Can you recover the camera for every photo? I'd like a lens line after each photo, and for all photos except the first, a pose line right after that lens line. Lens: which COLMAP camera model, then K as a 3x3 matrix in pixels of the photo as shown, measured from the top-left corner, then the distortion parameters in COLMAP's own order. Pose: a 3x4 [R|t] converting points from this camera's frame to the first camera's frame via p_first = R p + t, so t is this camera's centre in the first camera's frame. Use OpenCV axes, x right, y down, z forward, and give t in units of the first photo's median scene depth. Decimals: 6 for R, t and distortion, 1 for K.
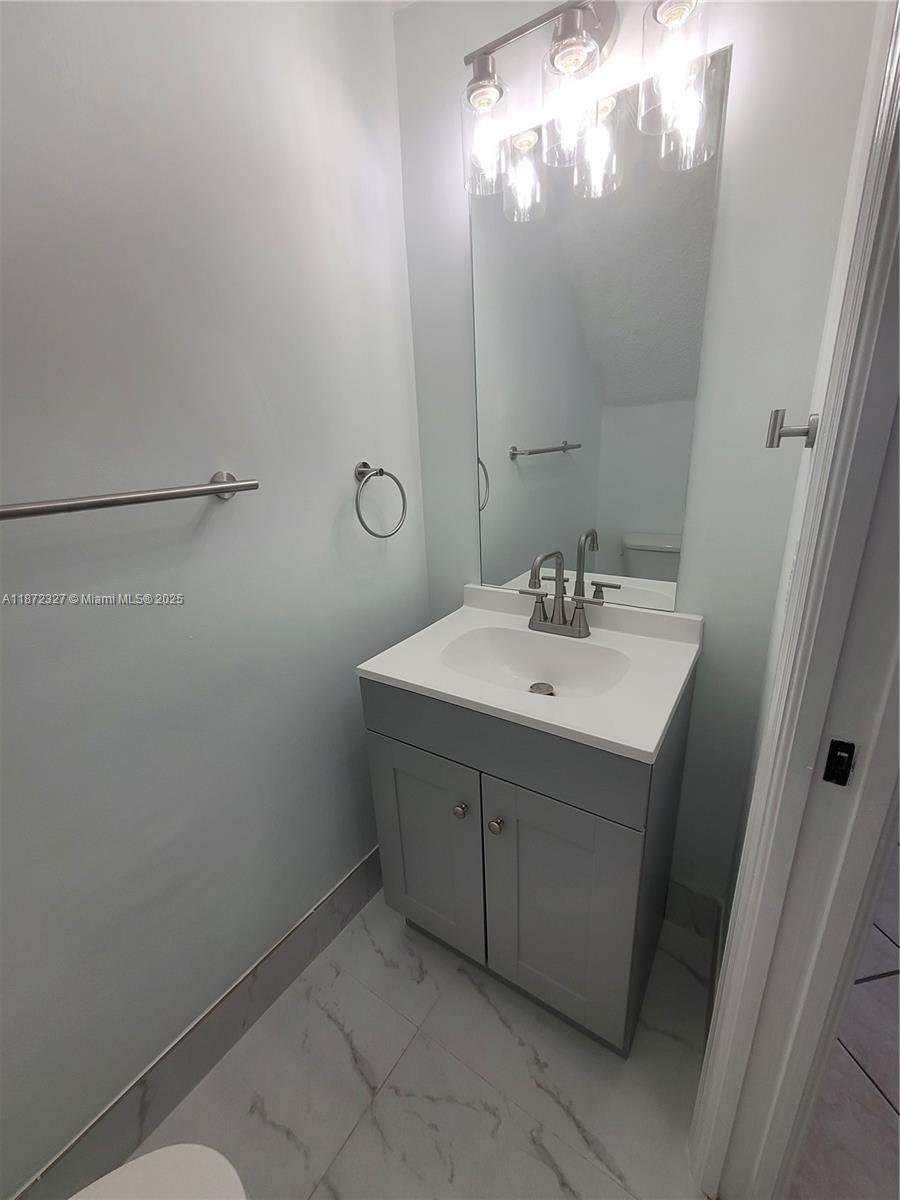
lens RADIAL K [[491.3, 0, 451.3], [0, 491.3, 597.8], [0, 0, 1]] dist [0.002508, -0.001842]
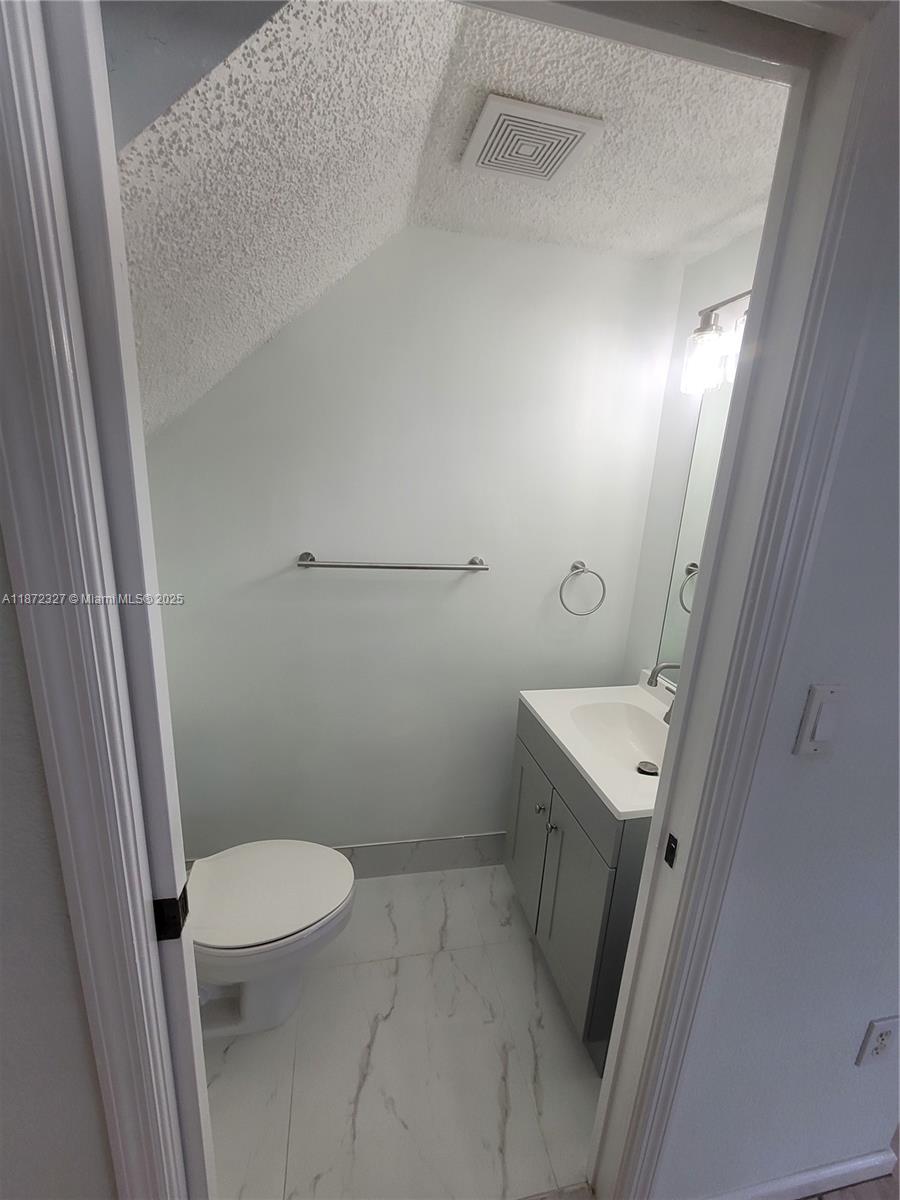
lens RADIAL K [[491.3, 0, 453.9], [0, 491.3, 595.5], [0, 0, 1]] dist [0.002508, -0.001842]
pose [[0.731077, 0.257517, -0.631832, 0.529627], [-0.298360, 0.953467, 0.043382, -0.145772], [0.613602, 0.156798, 0.773891, -0.345924]]
